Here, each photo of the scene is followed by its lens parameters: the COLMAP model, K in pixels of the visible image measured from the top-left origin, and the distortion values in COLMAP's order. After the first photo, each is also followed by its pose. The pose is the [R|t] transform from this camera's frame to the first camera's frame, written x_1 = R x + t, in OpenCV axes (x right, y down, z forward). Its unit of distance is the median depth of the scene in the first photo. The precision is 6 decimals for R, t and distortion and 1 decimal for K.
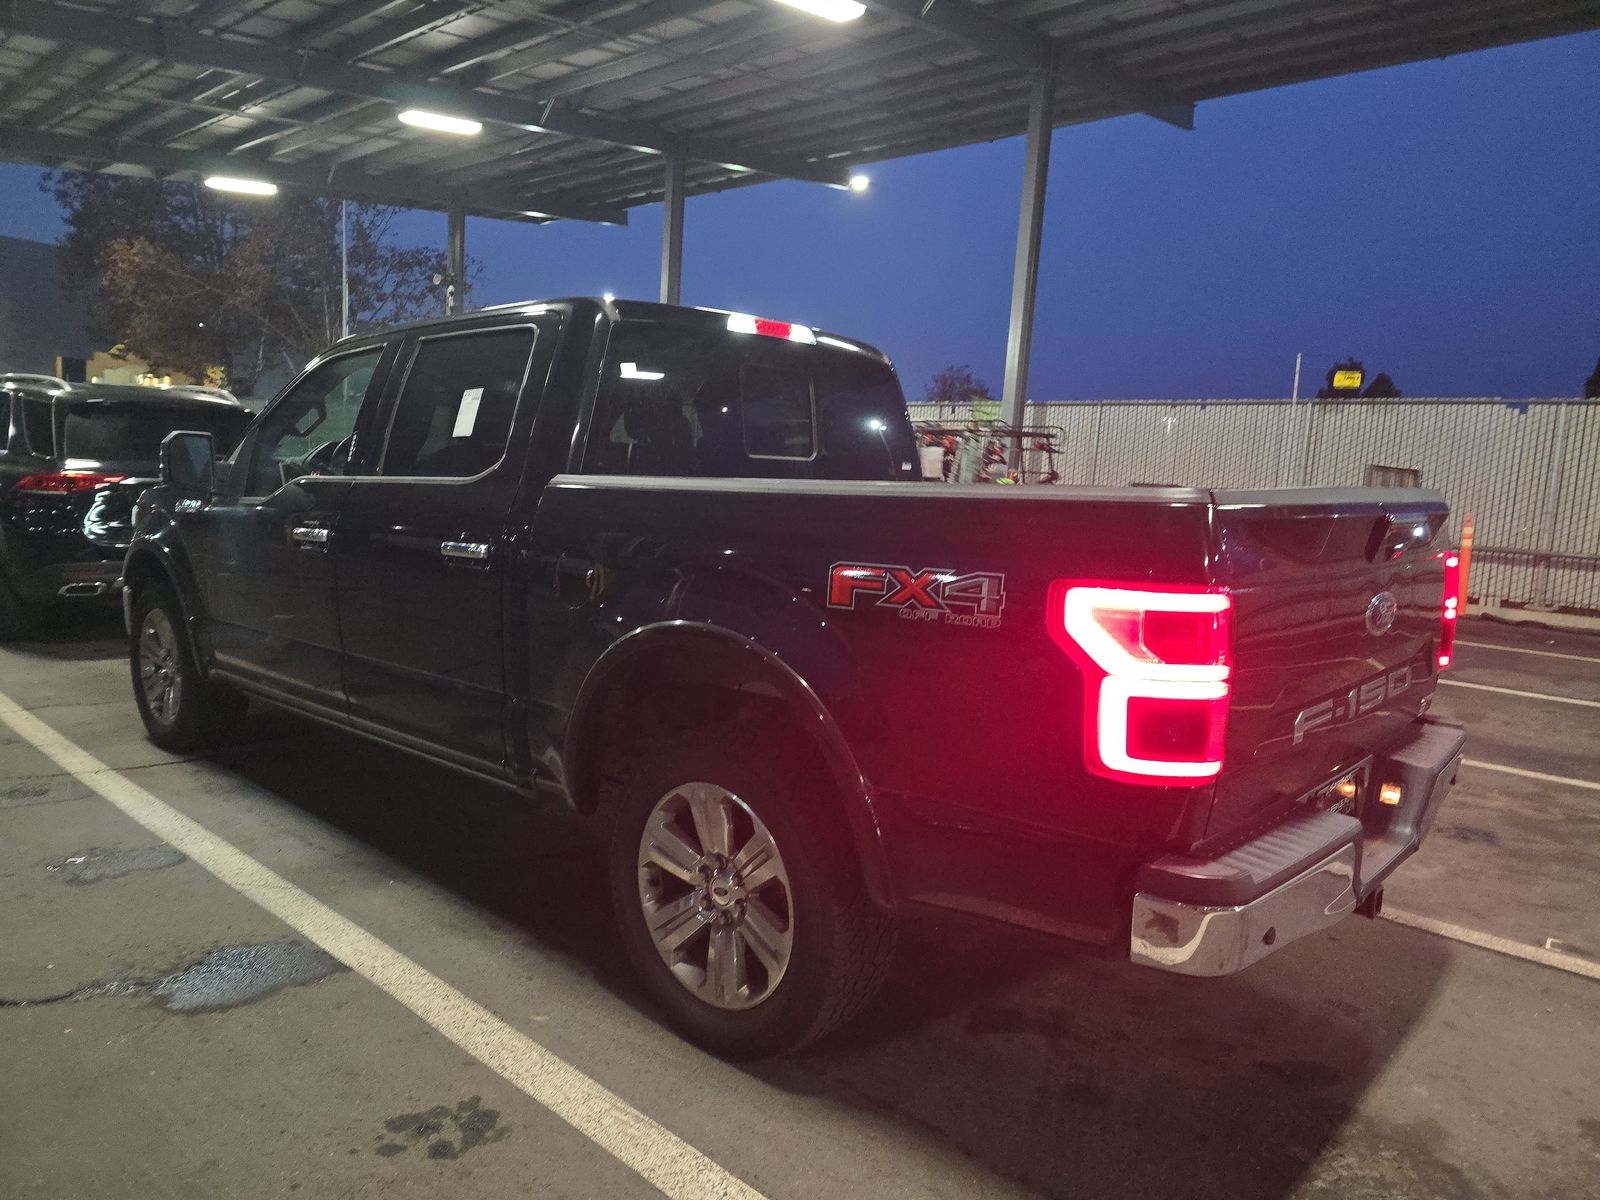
lens RADIAL K [[1070.6, 0, 792.2], [0, 1070.6, 603.3], [0, 0, 1]] dist [0.040541, -0.032990]
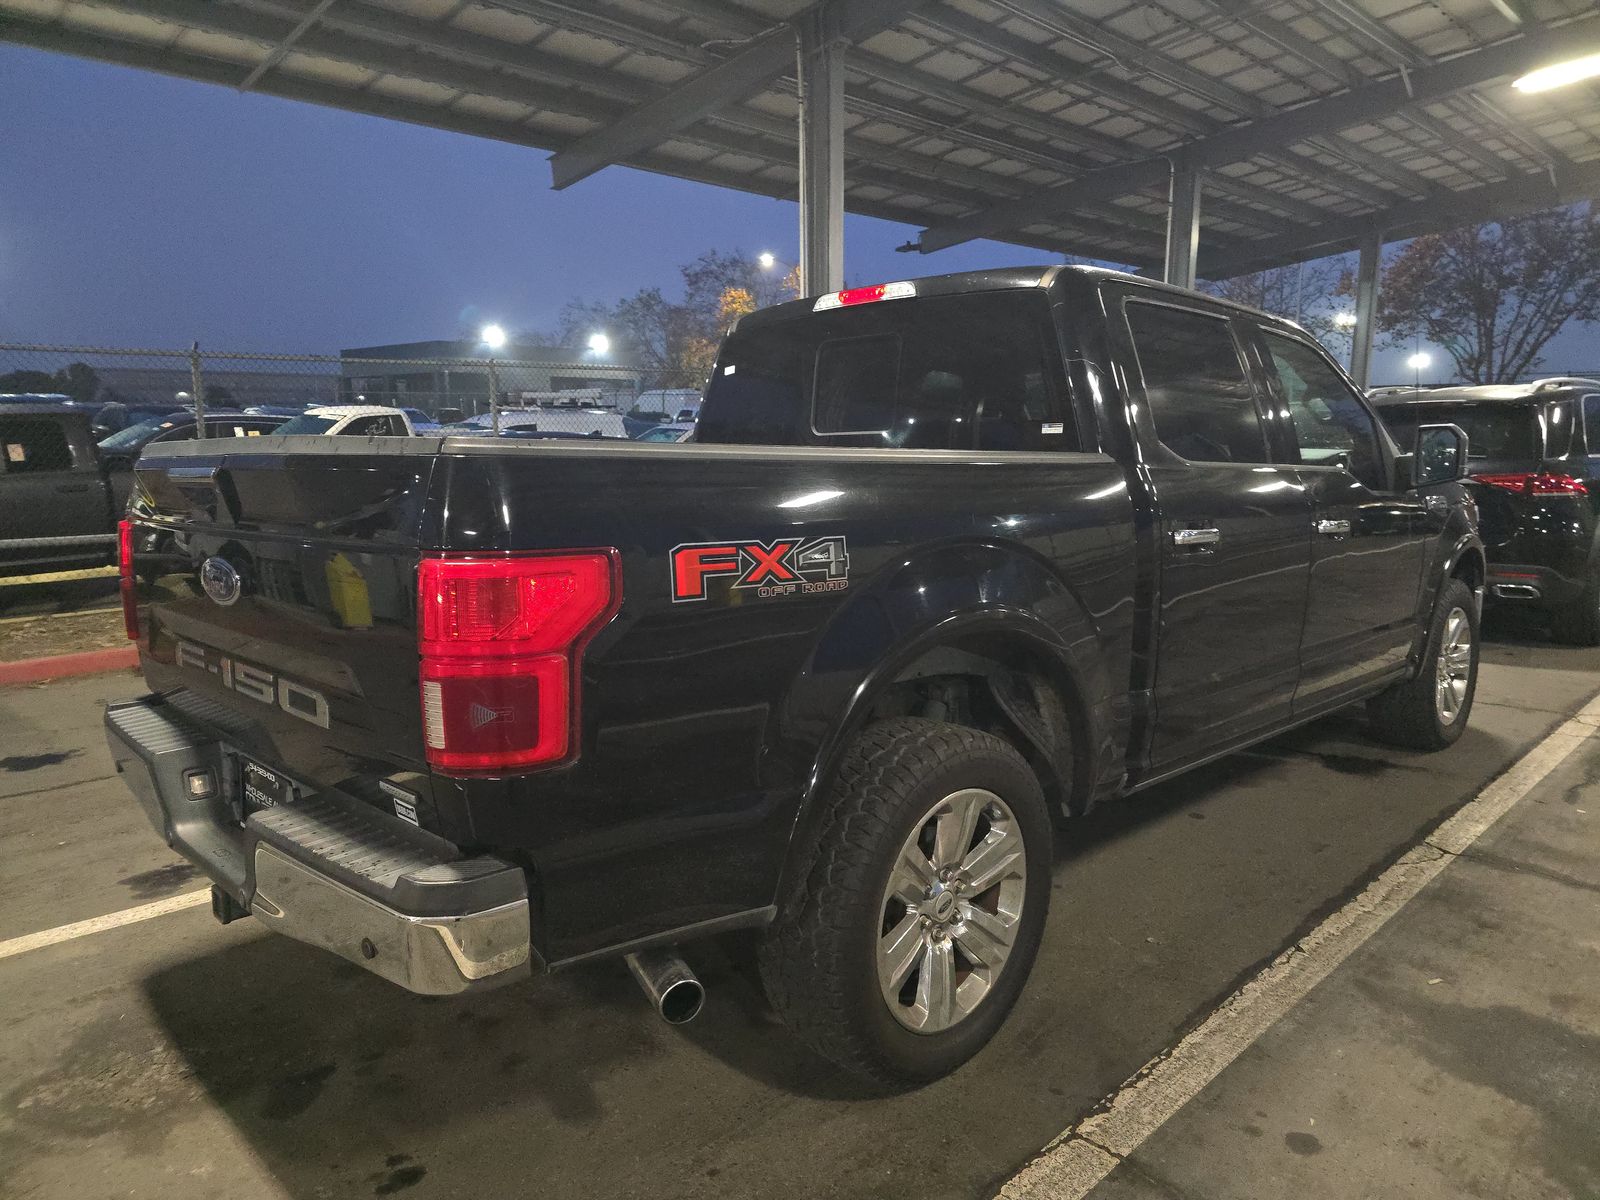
lens RADIAL K [[1070.6, 0, 796.1], [0, 1070.6, 598.5], [0, 0, 1]] dist [0.040541, -0.032990]
pose [[-0.053532, 0.095129, -0.994025, 0.136579], [-0.120216, 0.987598, 0.100988, -0.011597], [0.991303, 0.124904, -0.041432, 0.146515]]
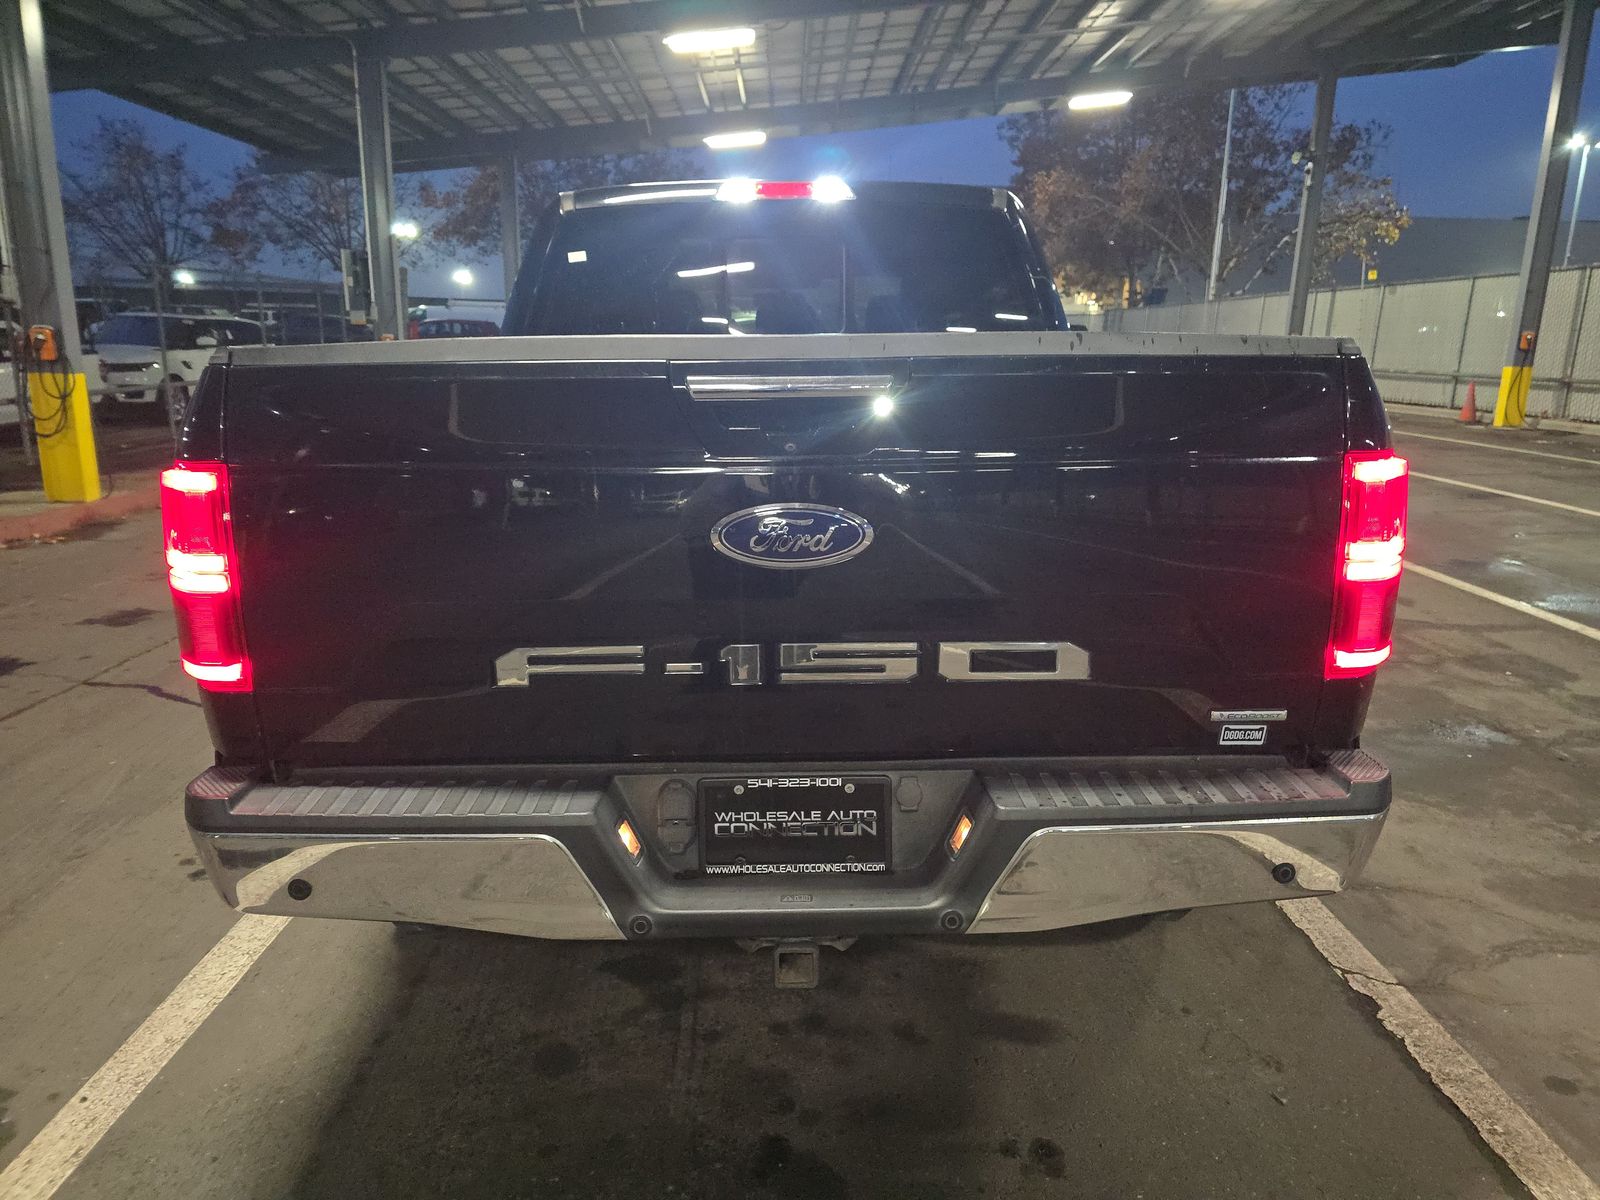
lens RADIAL K [[1070.6, 0, 798.9], [0, 1070.6, 601.1], [0, 0, 1]] dist [0.040541, -0.032990]
pose [[0.688112, 0.118800, -0.715813, 0.097795], [-0.058610, 0.992383, 0.108360, -0.001582], [0.723233, -0.032610, 0.689833, 0.055290]]
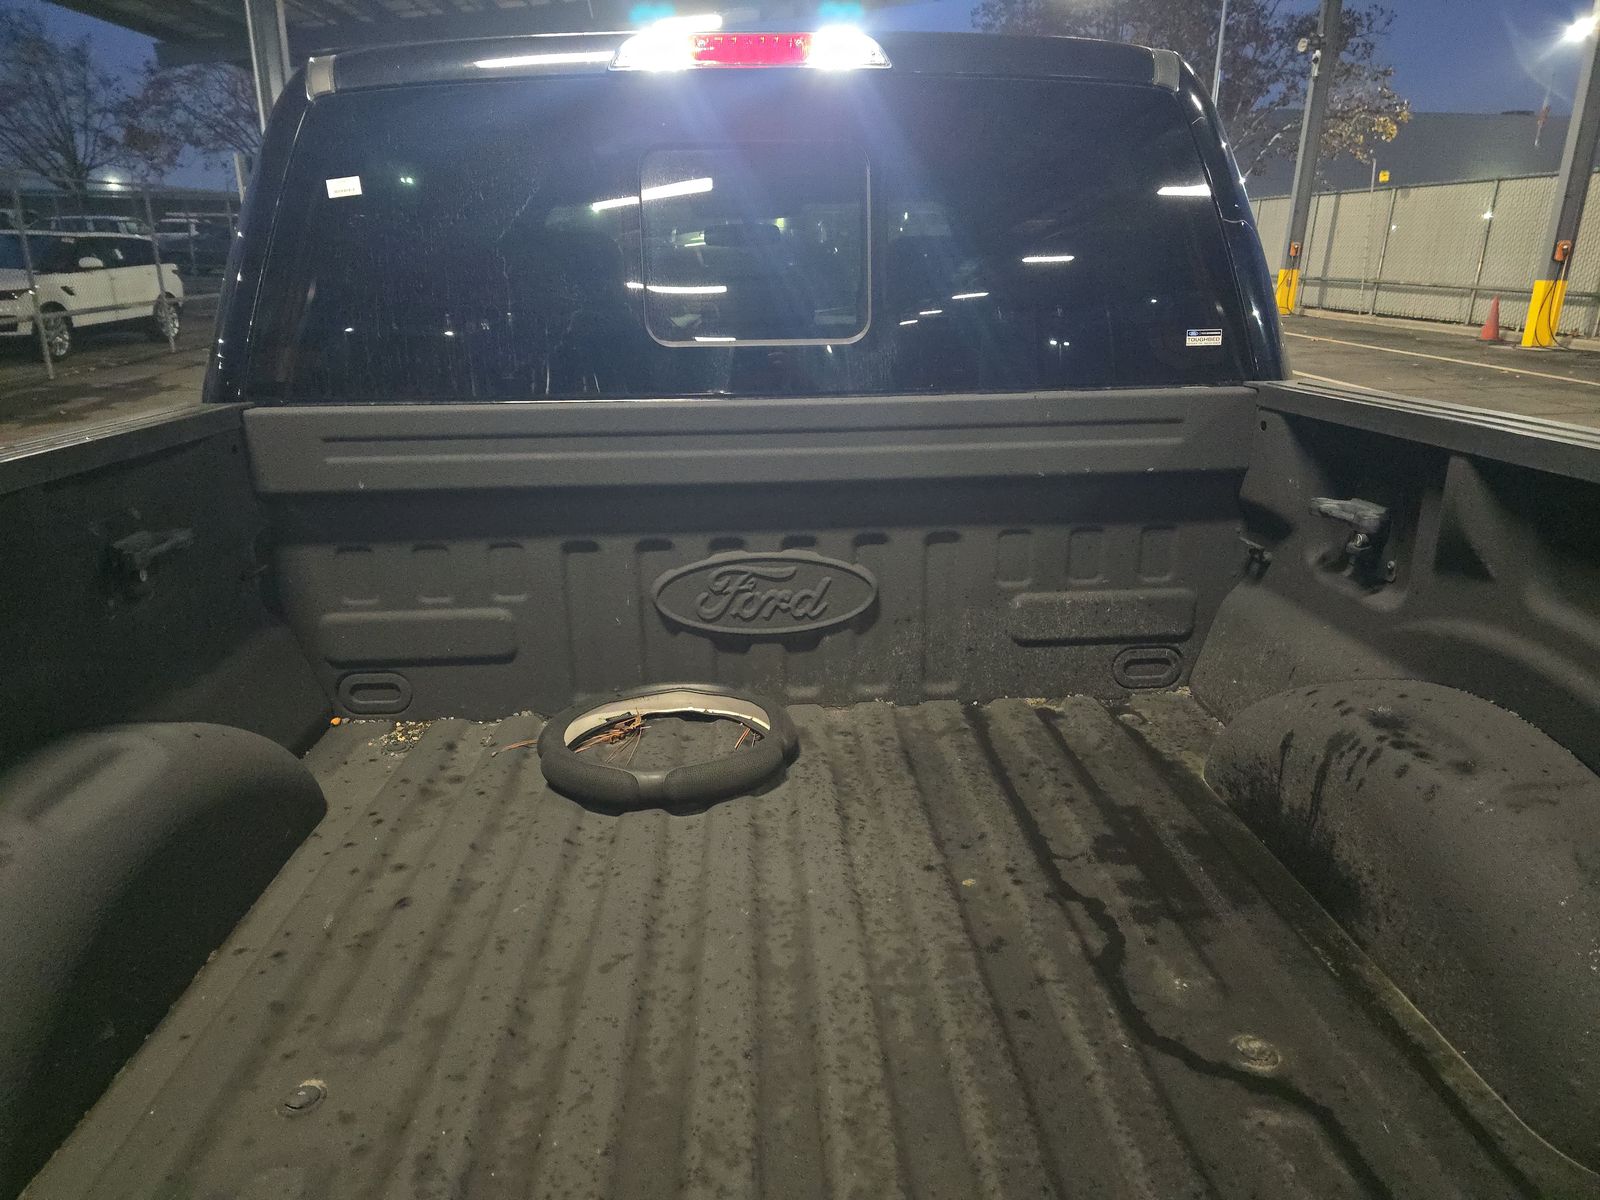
lens RADIAL K [[1070.6, 0, 798.5], [0, 1070.6, 606.8], [0, 0, 1]] dist [0.040541, -0.032990]
pose [[0.710481, 0.167524, -0.683486, 0.049203], [-0.047227, 0.980413, 0.191209, -0.016490], [0.702130, -0.103571, 0.704476, 0.098709]]
